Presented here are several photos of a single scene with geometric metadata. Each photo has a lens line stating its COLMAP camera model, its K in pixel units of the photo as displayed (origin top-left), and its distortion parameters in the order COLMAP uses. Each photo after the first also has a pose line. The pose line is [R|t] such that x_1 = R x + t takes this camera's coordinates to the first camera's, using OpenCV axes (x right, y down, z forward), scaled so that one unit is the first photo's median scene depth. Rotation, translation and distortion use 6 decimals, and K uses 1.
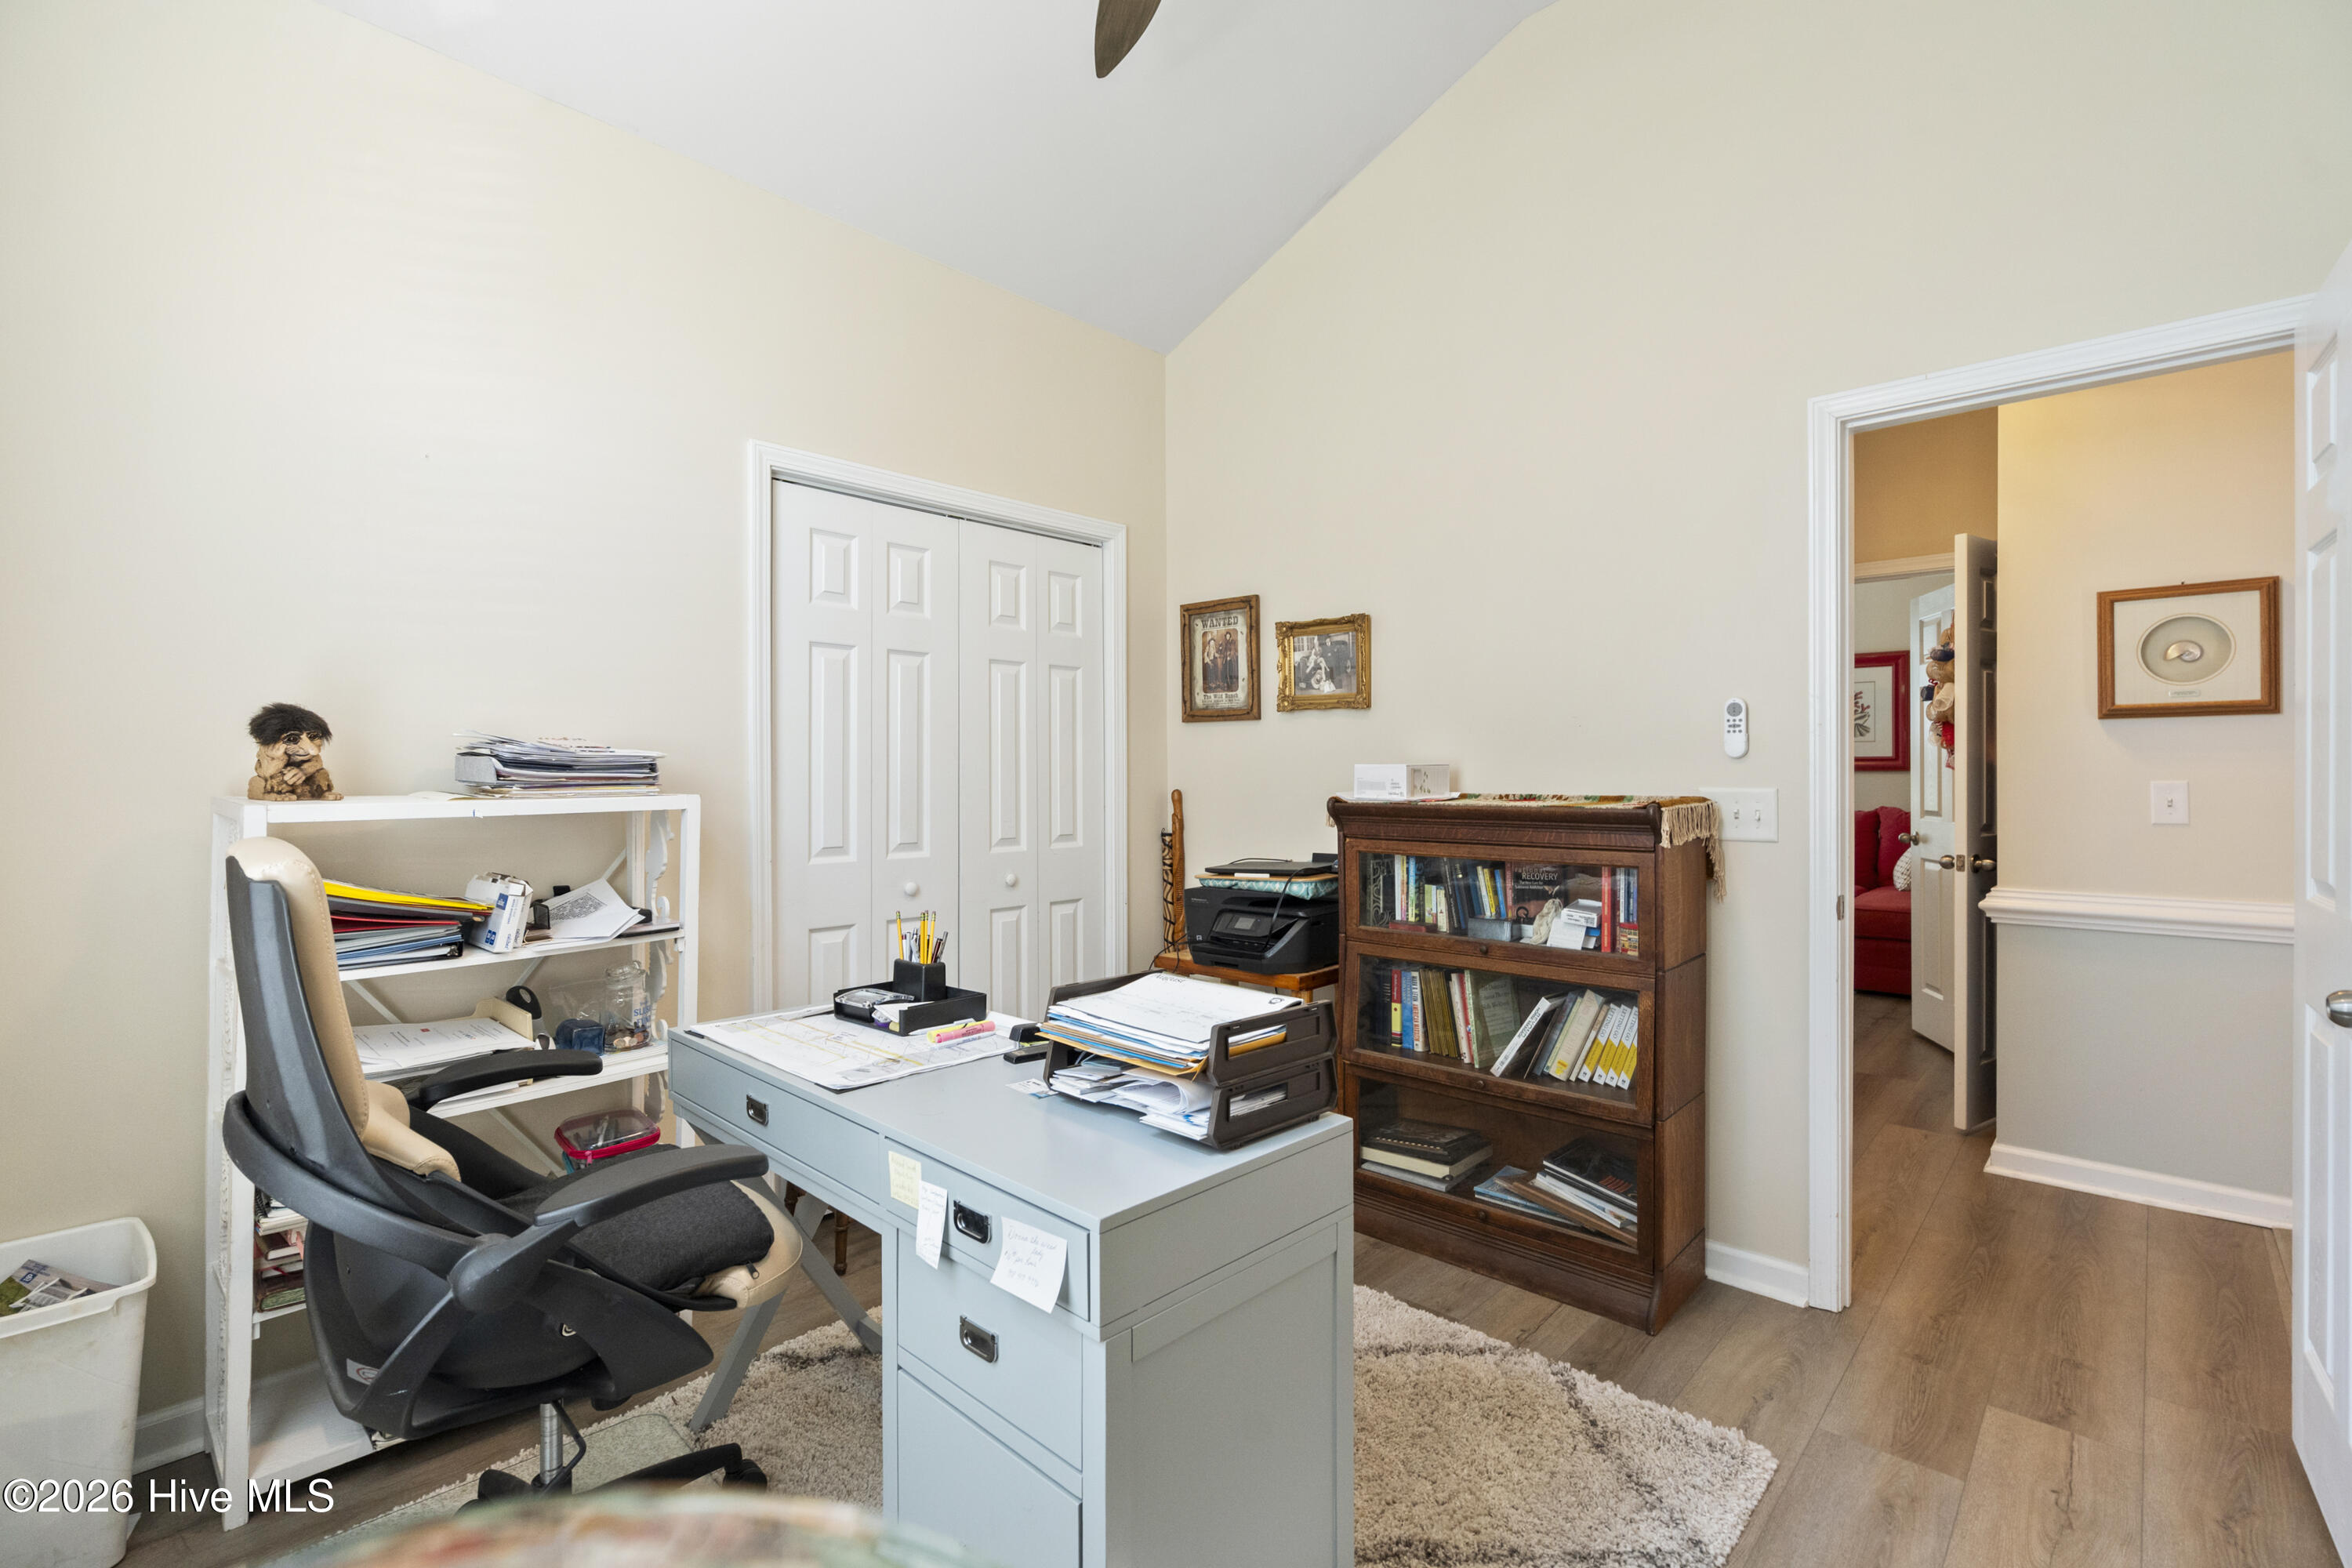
lens RADIAL K [[1062.0, 0, 1176.0], [0, 1062.0, 784.0], [0, 0, 1]] dist [0.000777, 0.001109]
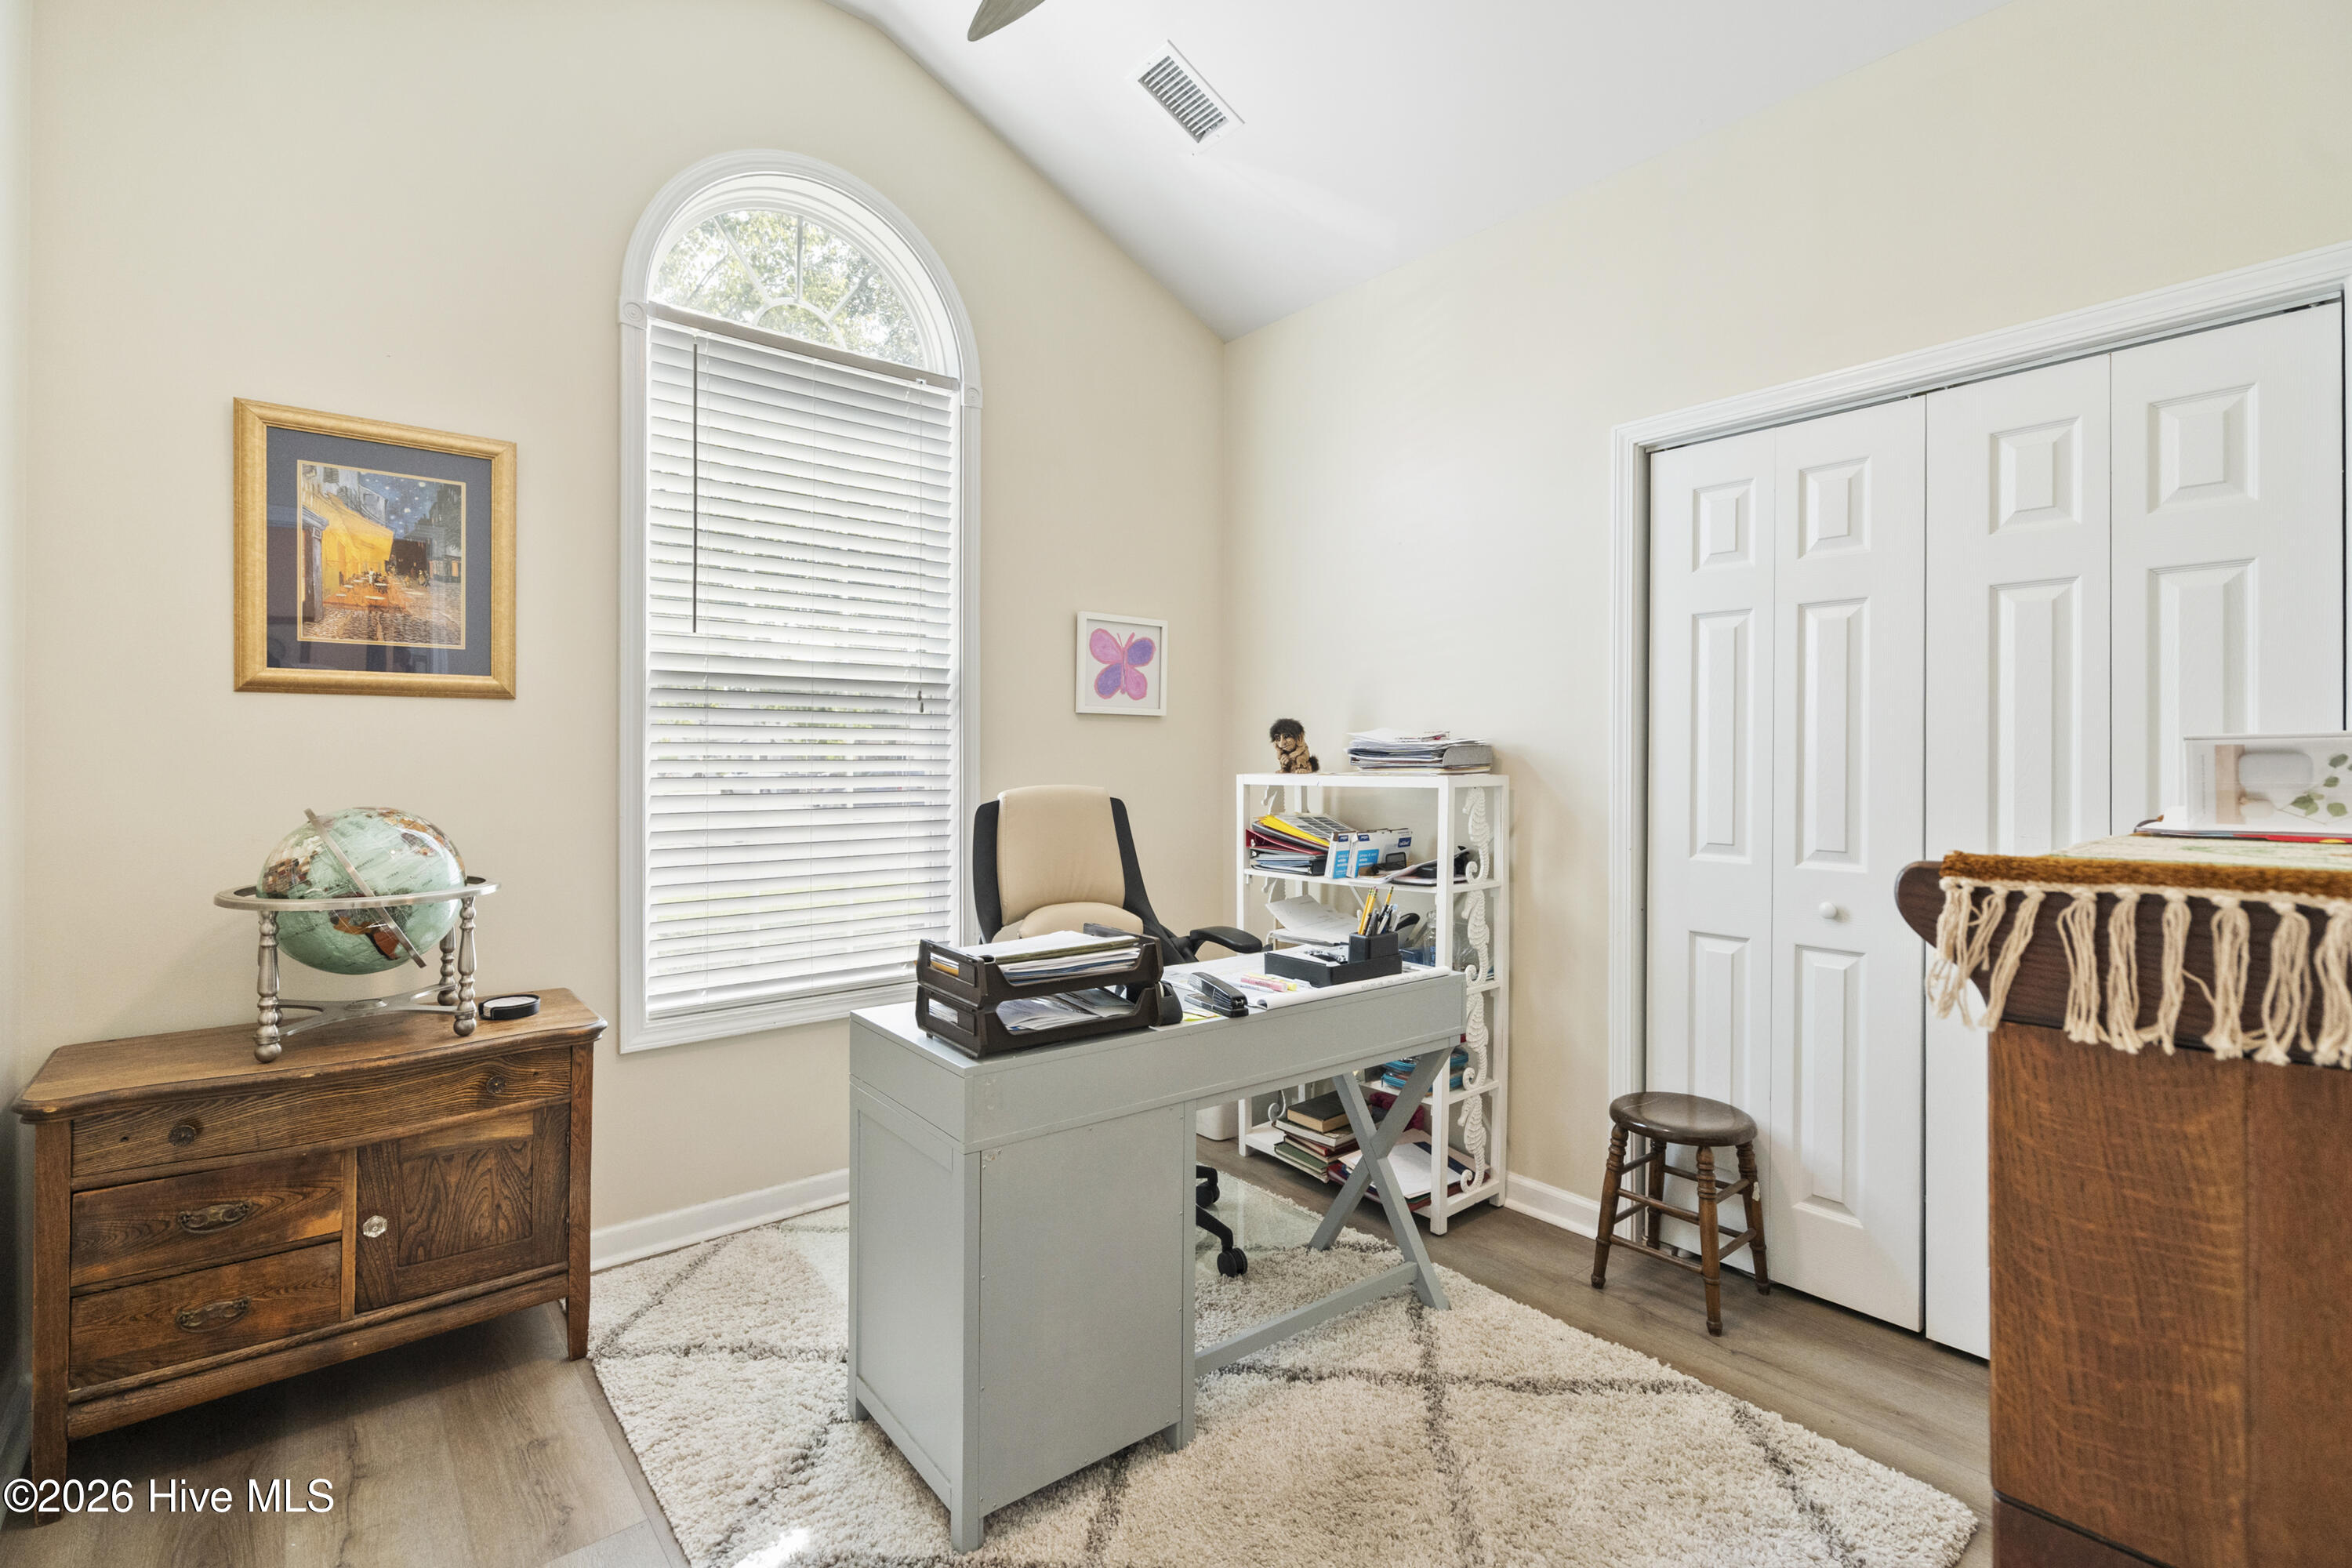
lens RADIAL K [[1062.0, 0, 1176.0], [0, 1062.0, 784.0], [0, 0, 1]] dist [0.000777, 0.001109]
pose [[-0.109518, 0.022380, -0.993733, 0.877215], [-0.015812, 0.999581, 0.024255, -0.005938], [0.993859, 0.018369, -0.109118, 0.952047]]
